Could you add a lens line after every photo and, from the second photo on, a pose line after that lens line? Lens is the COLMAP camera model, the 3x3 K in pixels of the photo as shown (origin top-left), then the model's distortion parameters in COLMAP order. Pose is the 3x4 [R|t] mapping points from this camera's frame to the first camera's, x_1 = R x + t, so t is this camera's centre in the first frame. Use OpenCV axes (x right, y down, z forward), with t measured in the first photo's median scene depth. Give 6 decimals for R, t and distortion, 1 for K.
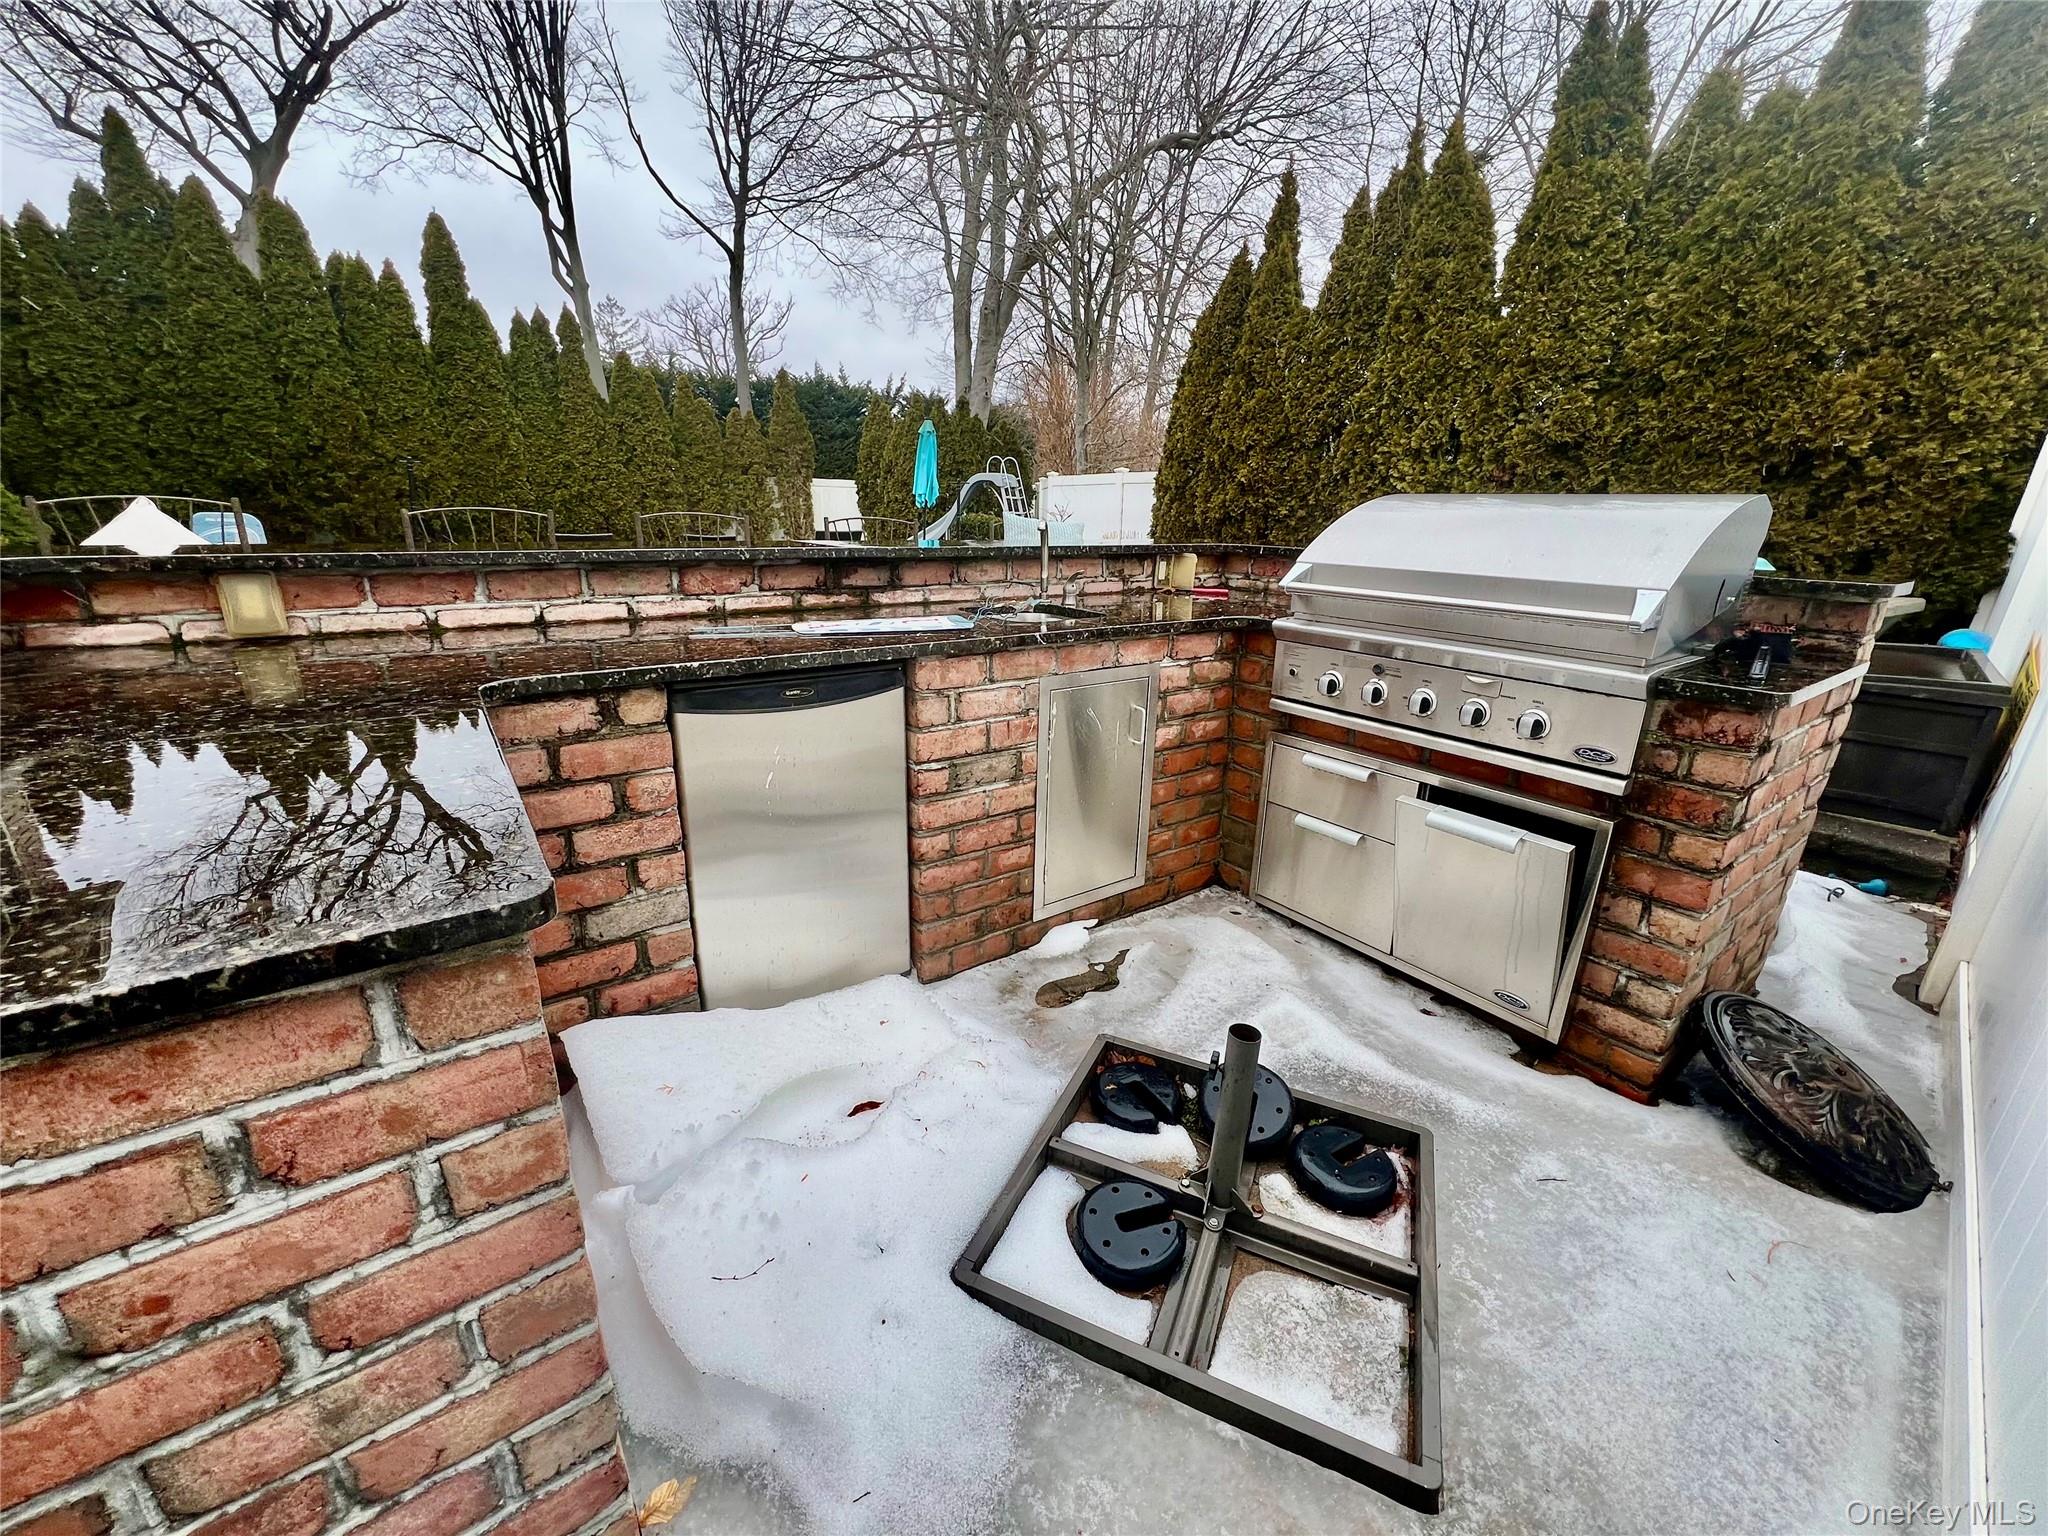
lens RADIAL K [[818.7, 0, 1033.0], [0, 818.7, 769.7], [0, 0, 1]] dist [-0.003357, -0.000074]
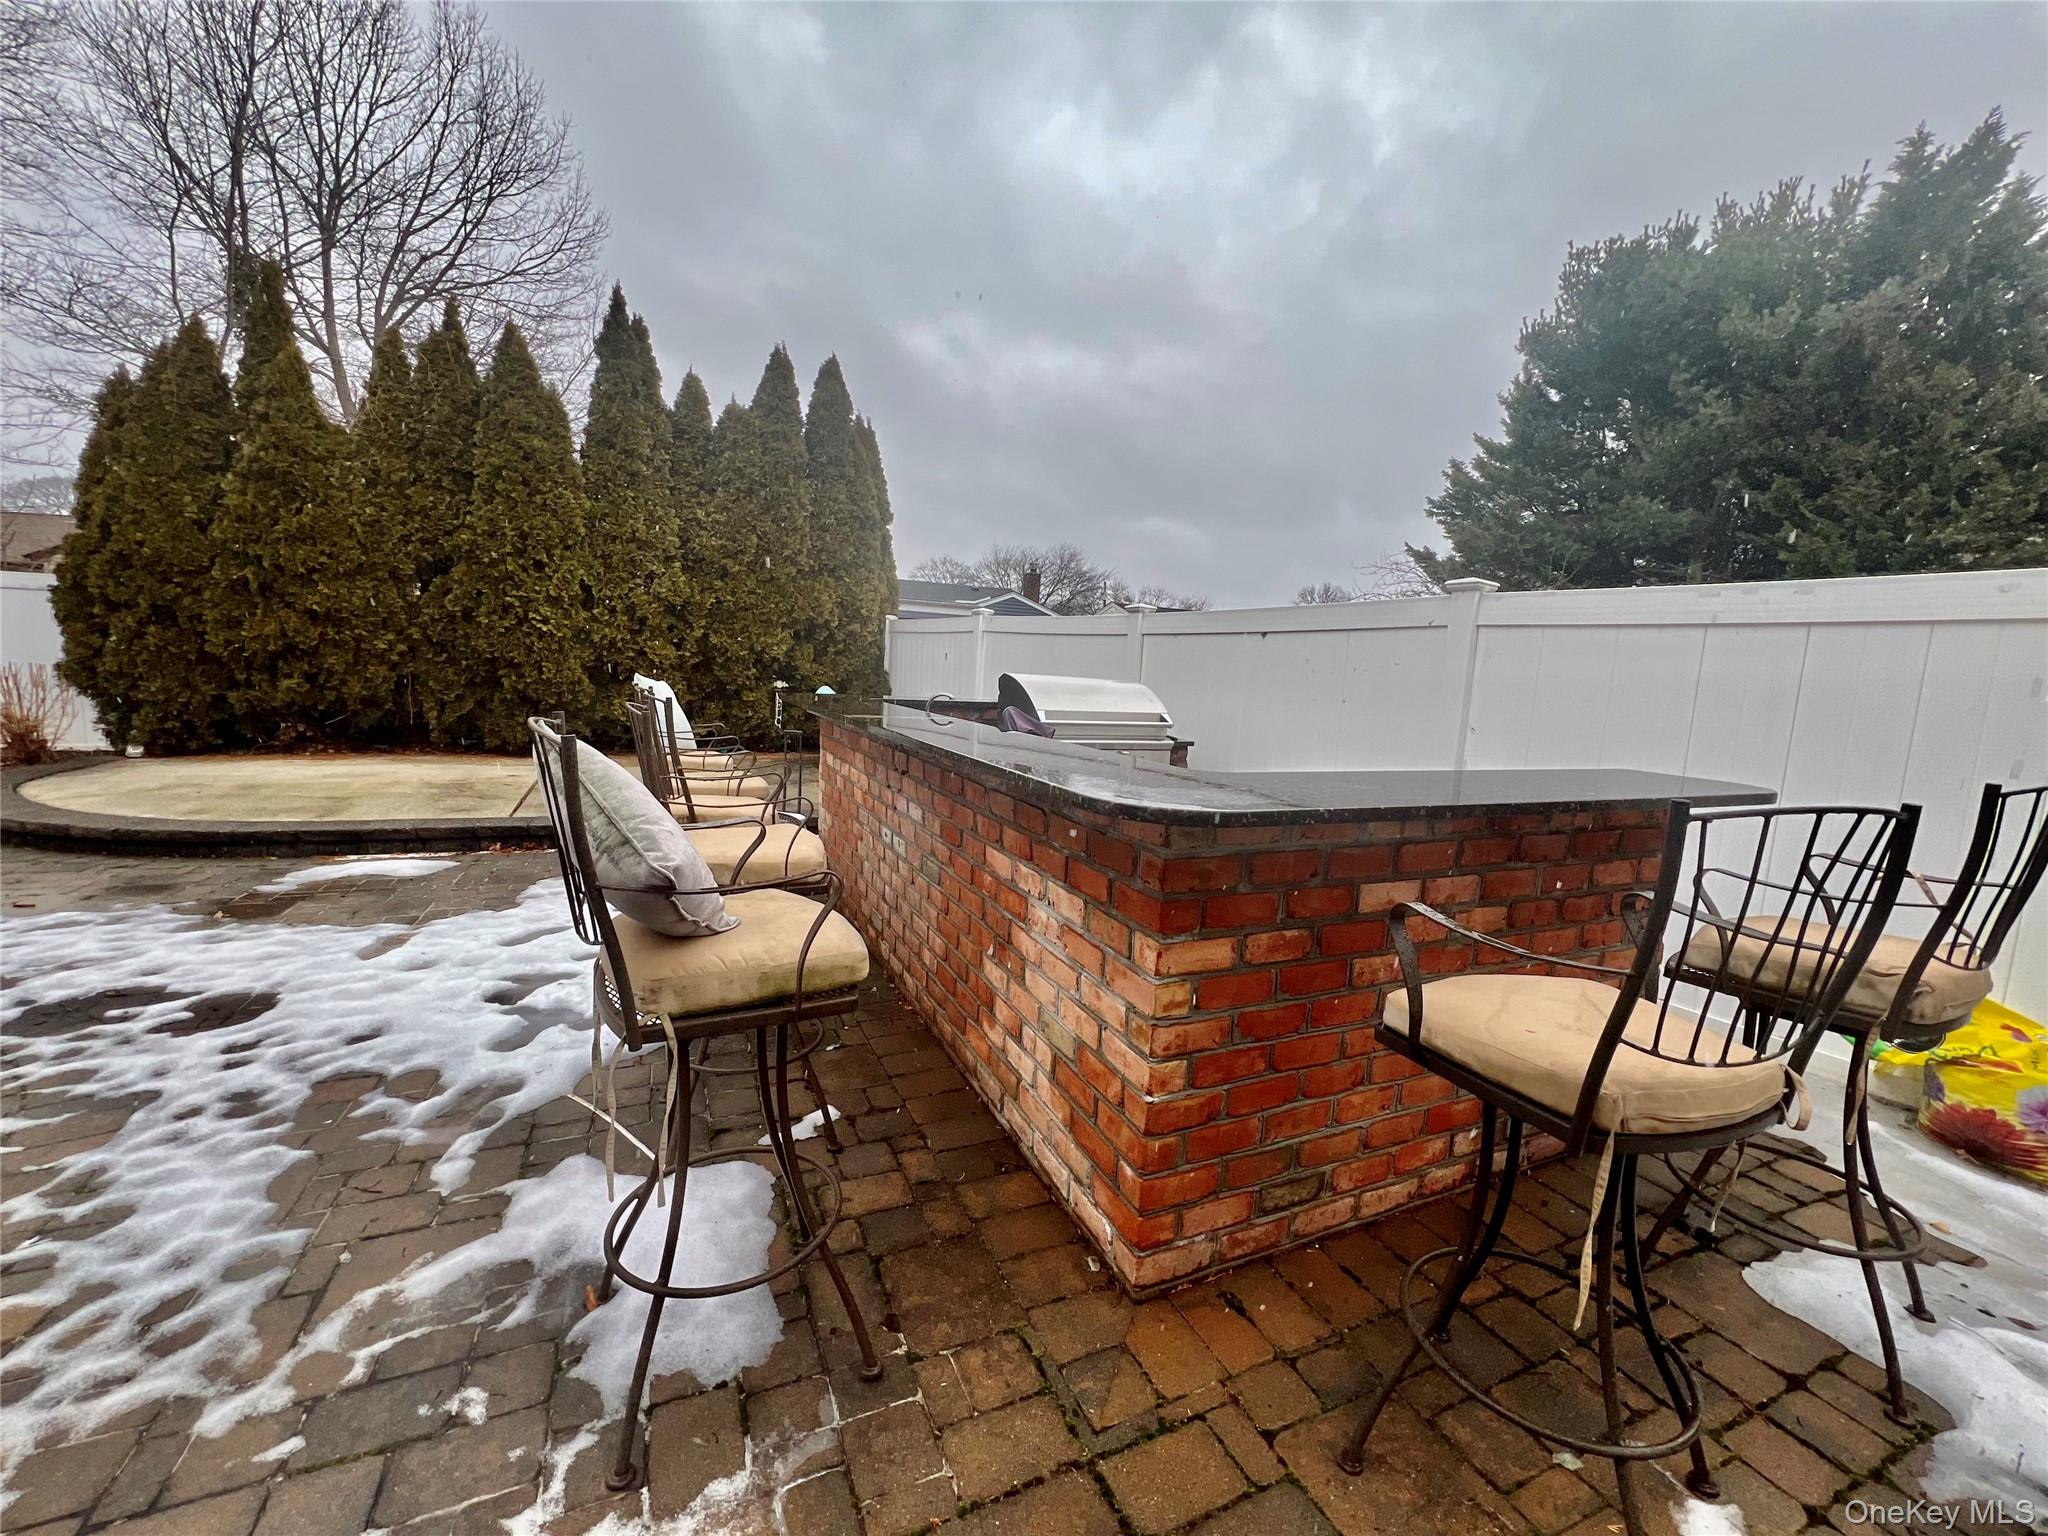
lens RADIAL K [[818.7, 0, 1033.0], [0, 818.7, 769.7], [0, 0, 1]] dist [-0.003357, -0.000074]
pose [[0.201881, -0.128727, 0.970914, -0.536603], [0.259698, 0.962876, 0.073662, -0.081068], [-0.944352, 0.237274, 0.227816, 0.193001]]
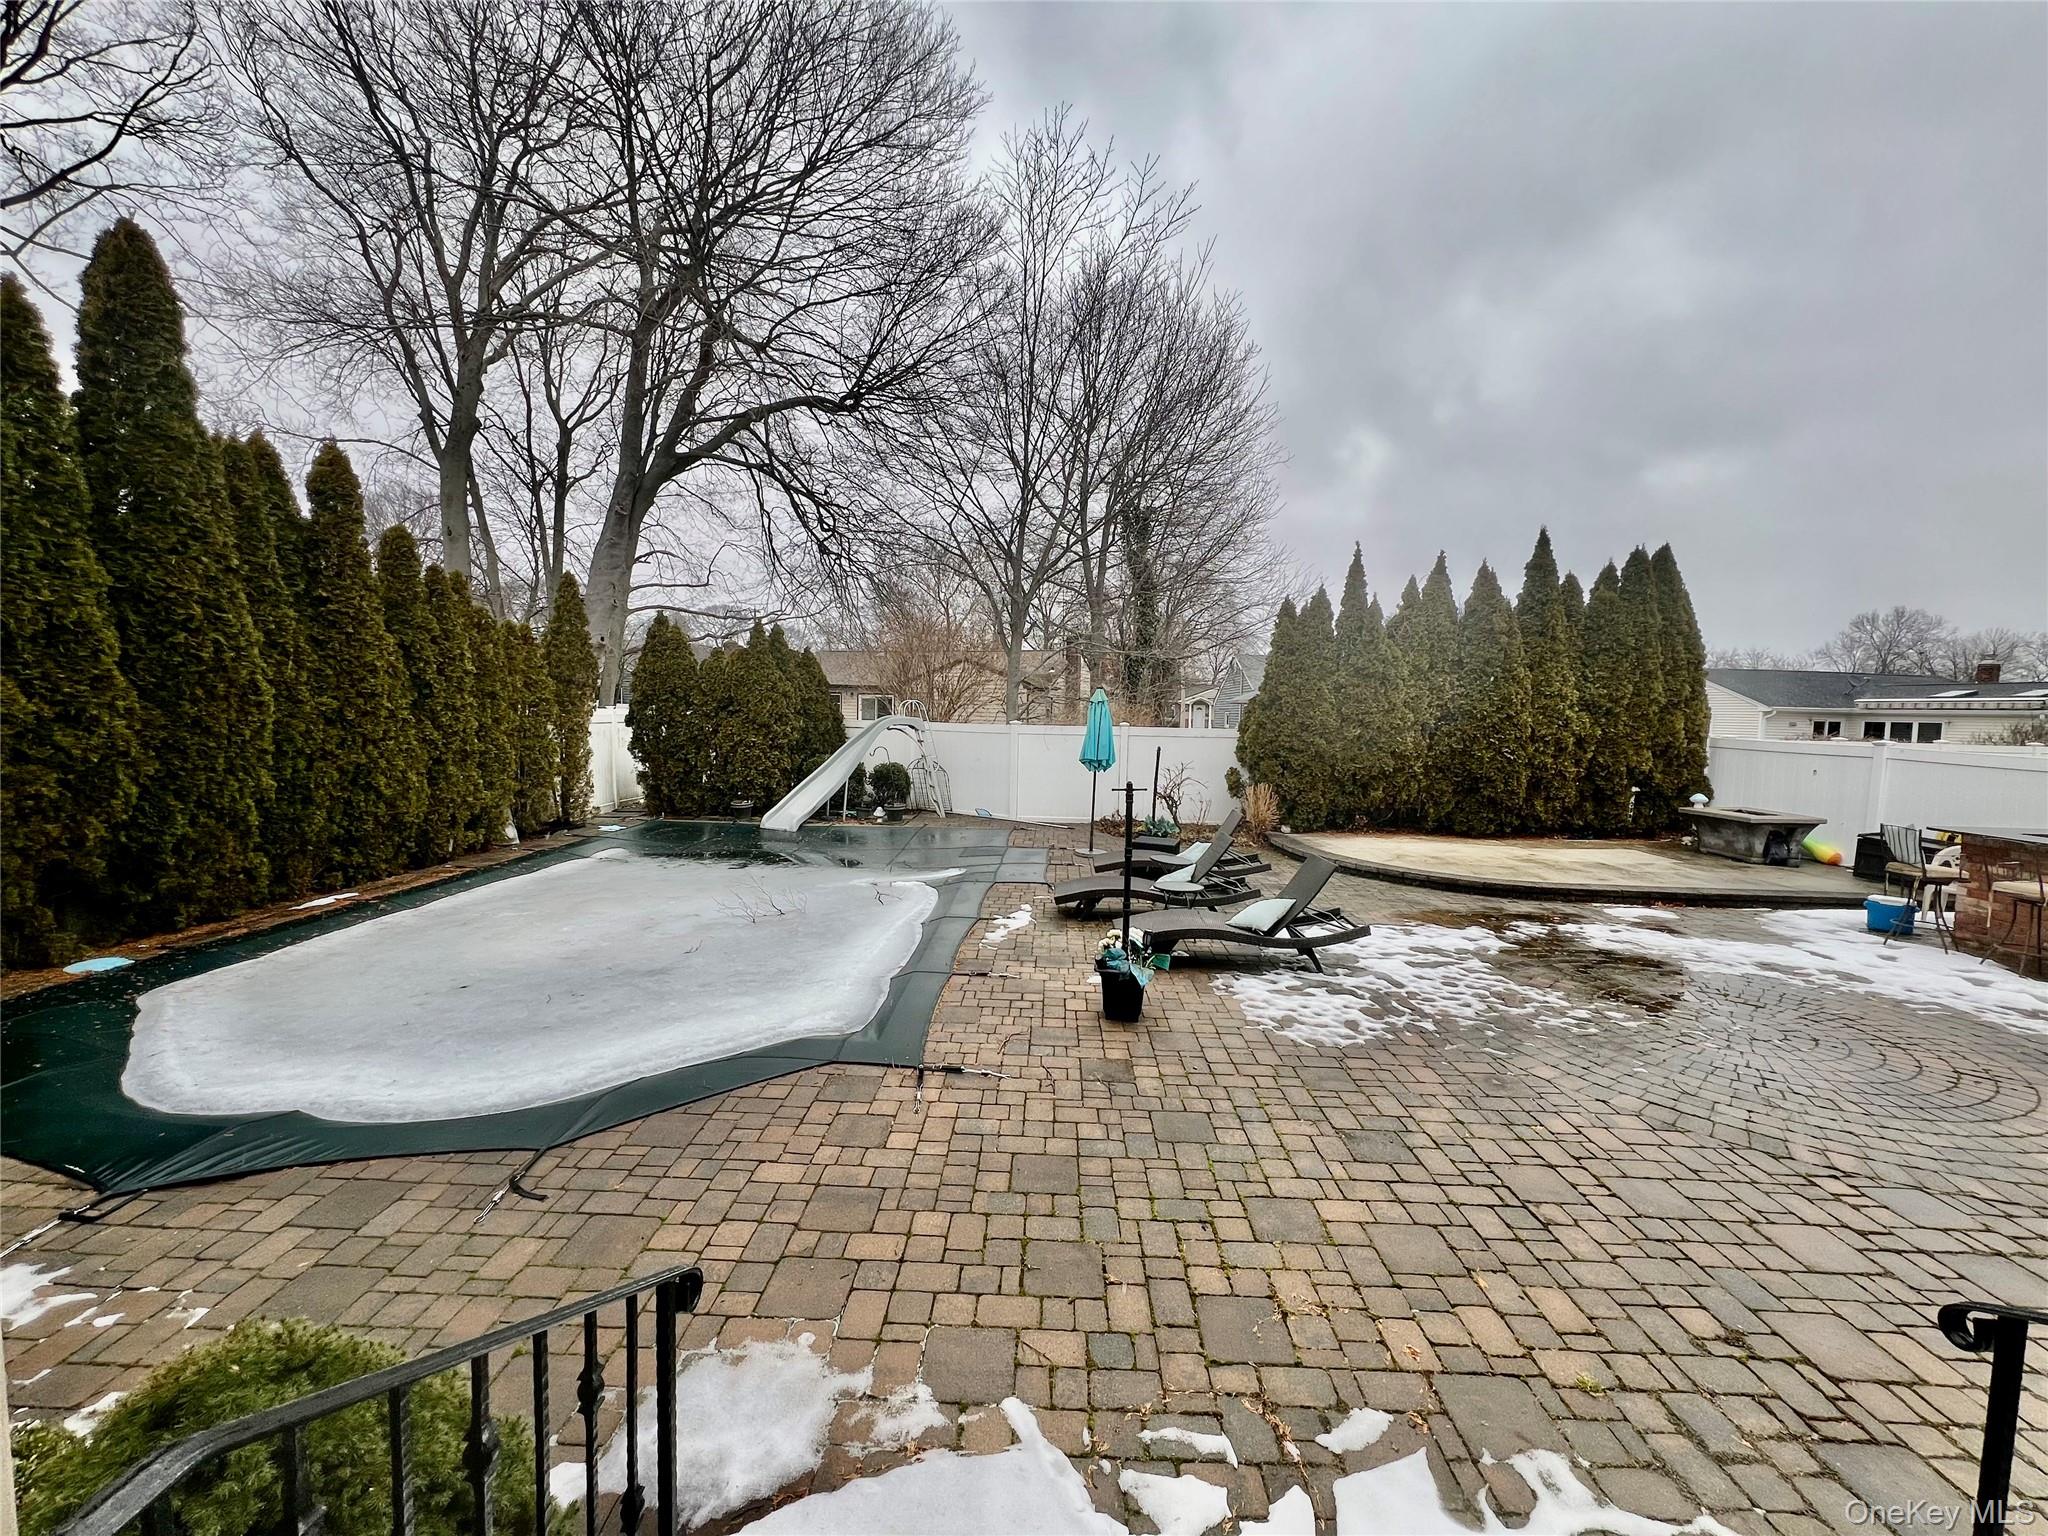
lens RADIAL K [[812.6, 0, 1031.8], [0, 812.6, 767.4], [0, 0, 1]] dist [-0.002084, 0.000204]
pose [[0.616433, -0.062475, 0.784925, -1.549293], [0.231049, 0.967318, -0.104459, -0.394226], [-0.752746, 0.245749, 0.610722, 0.752456]]
